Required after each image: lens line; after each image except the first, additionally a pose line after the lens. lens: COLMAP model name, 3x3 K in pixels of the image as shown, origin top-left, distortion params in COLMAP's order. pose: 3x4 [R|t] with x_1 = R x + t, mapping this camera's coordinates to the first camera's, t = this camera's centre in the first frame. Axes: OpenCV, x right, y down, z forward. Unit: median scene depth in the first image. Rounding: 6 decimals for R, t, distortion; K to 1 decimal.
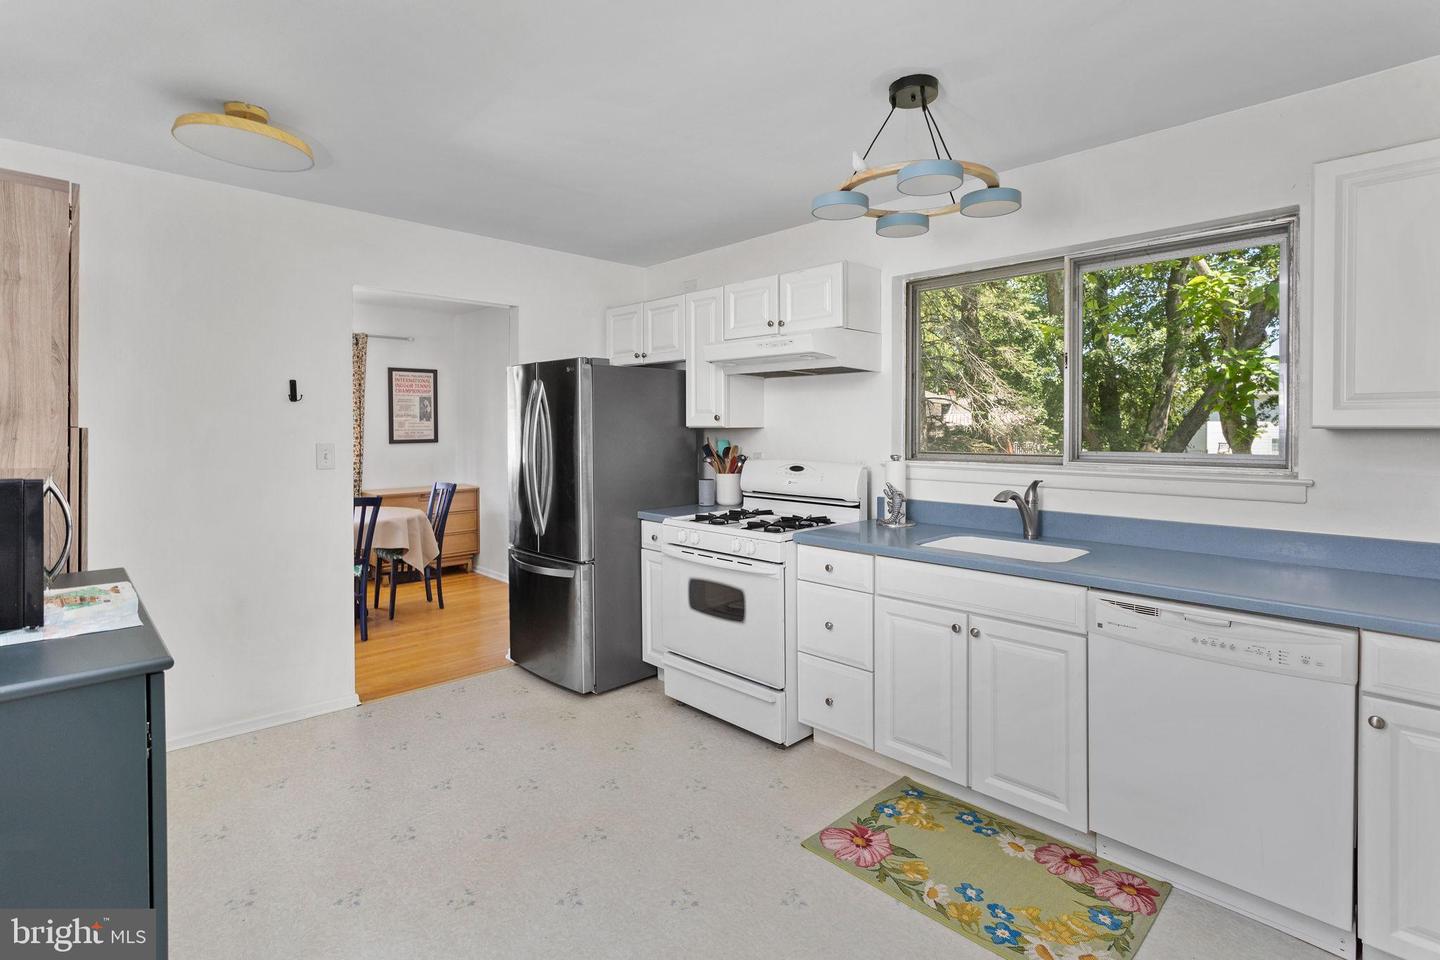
lens RADIAL K [[683.0, 0, 716.8], [0, 683.0, 432.0], [0, 0, 1]] dist [-0.004639, 0.001625]
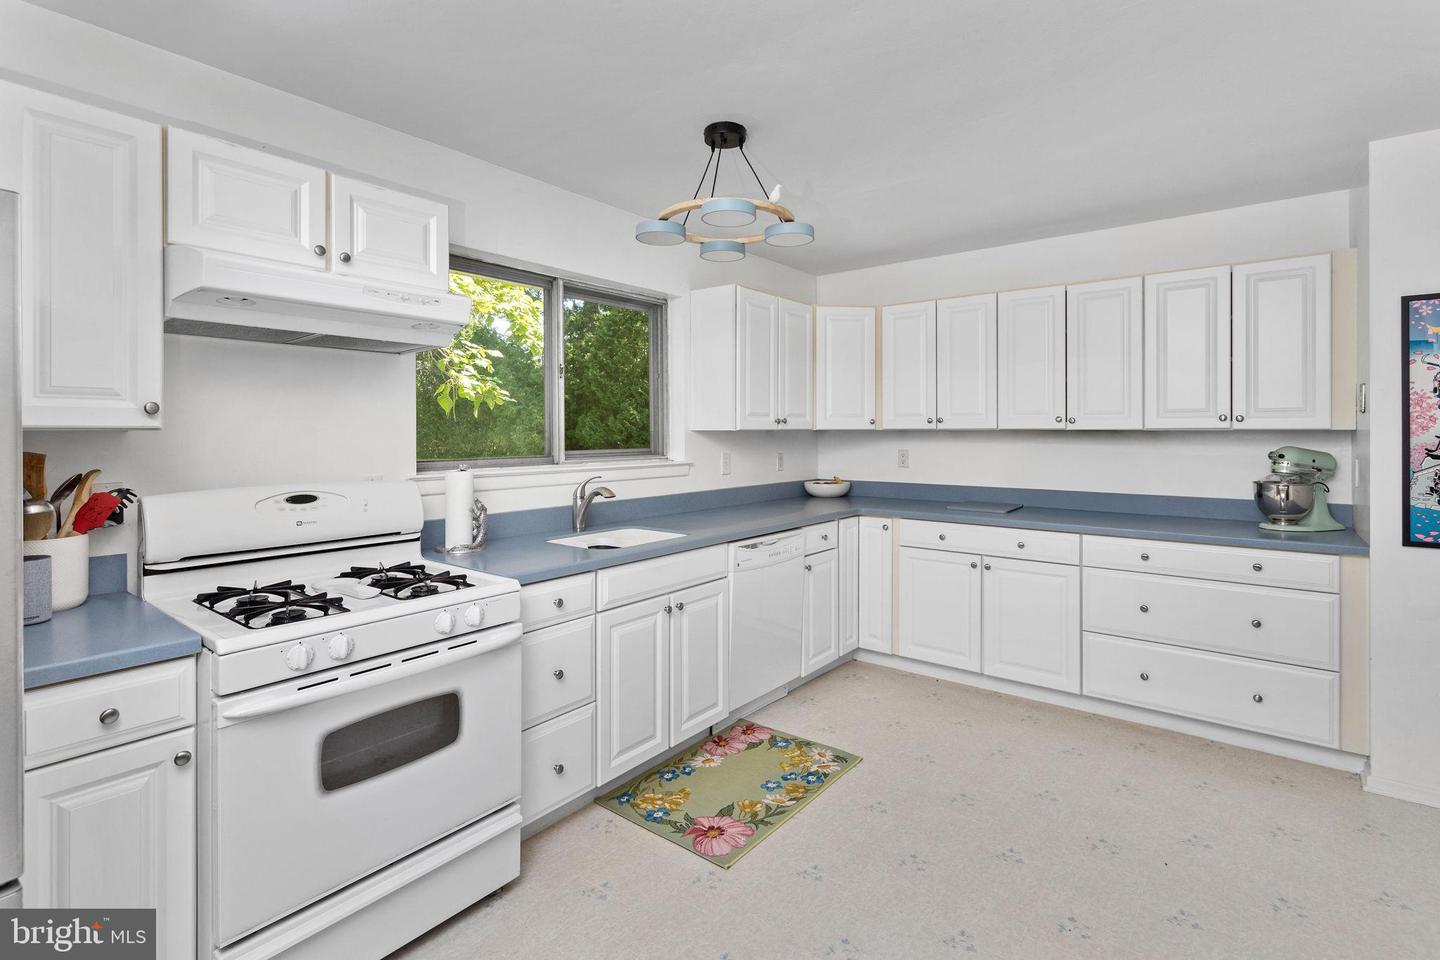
lens RADIAL K [[683.0, 0, 723.4], [0, 683.0, 426.6], [0, 0, 1]] dist [-0.004639, 0.001625]
pose [[-0.128066, 0.009890, 0.991716, -0.825530], [0.011441, 0.999898, -0.008494, -0.000856], [-0.991700, 0.010259, -0.128166, 1.126197]]
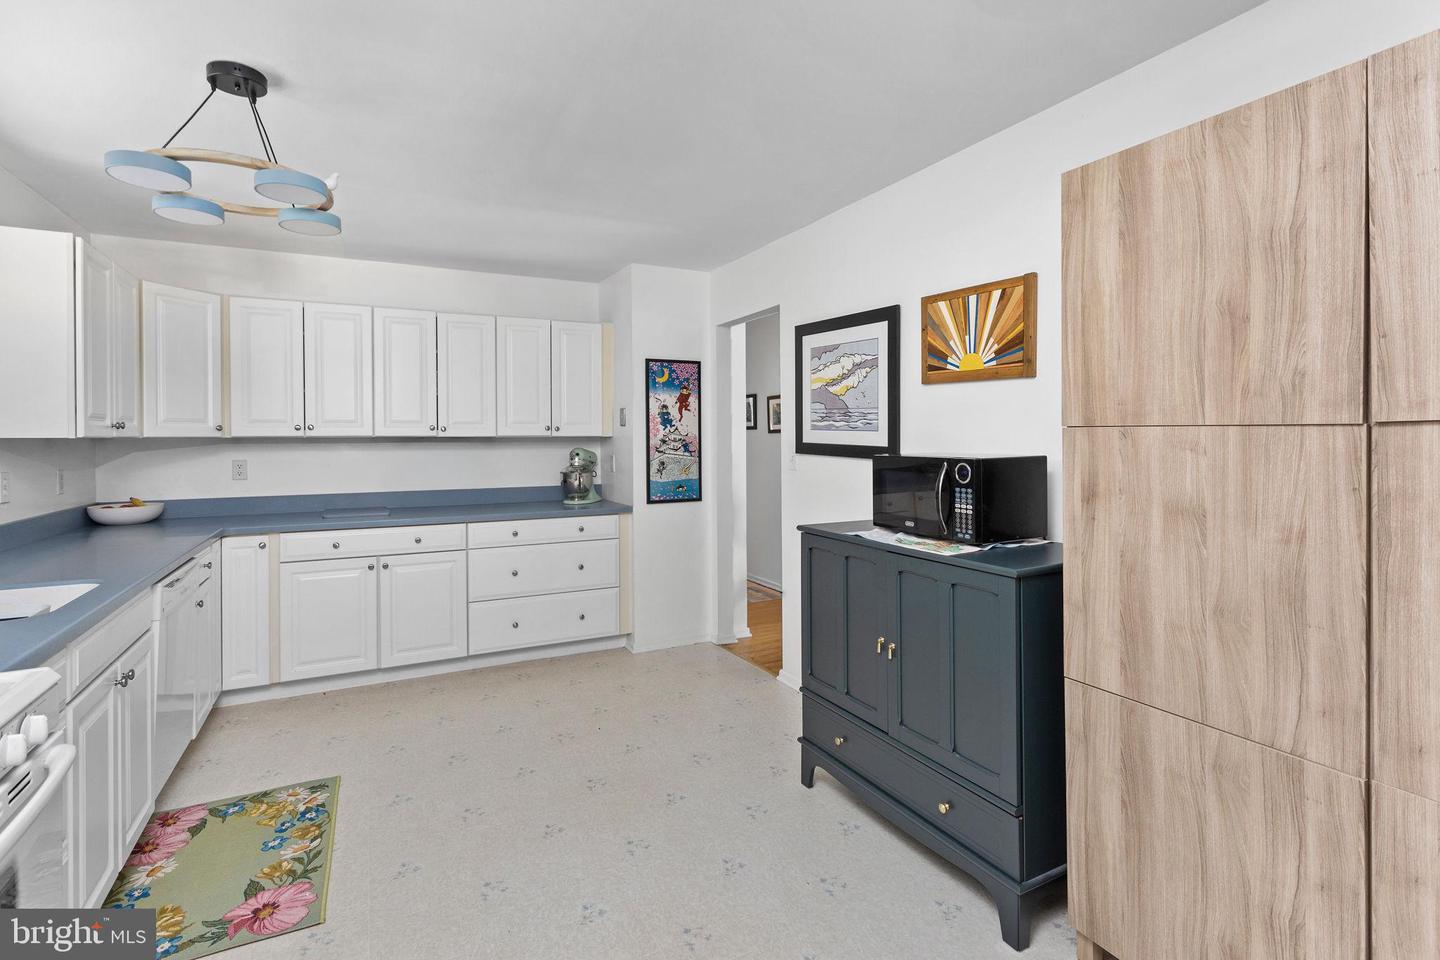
lens RADIAL K [[683.0, 0, 707.8], [0, 683.0, 438.3], [0, 0, 1]] dist [-0.004639, 0.001625]
pose [[-0.952404, 0.007785, 0.304738, -0.603653], [0.011513, 0.999879, 0.010438, -0.004917], [-0.304620, 0.013449, -0.952379, 1.669202]]
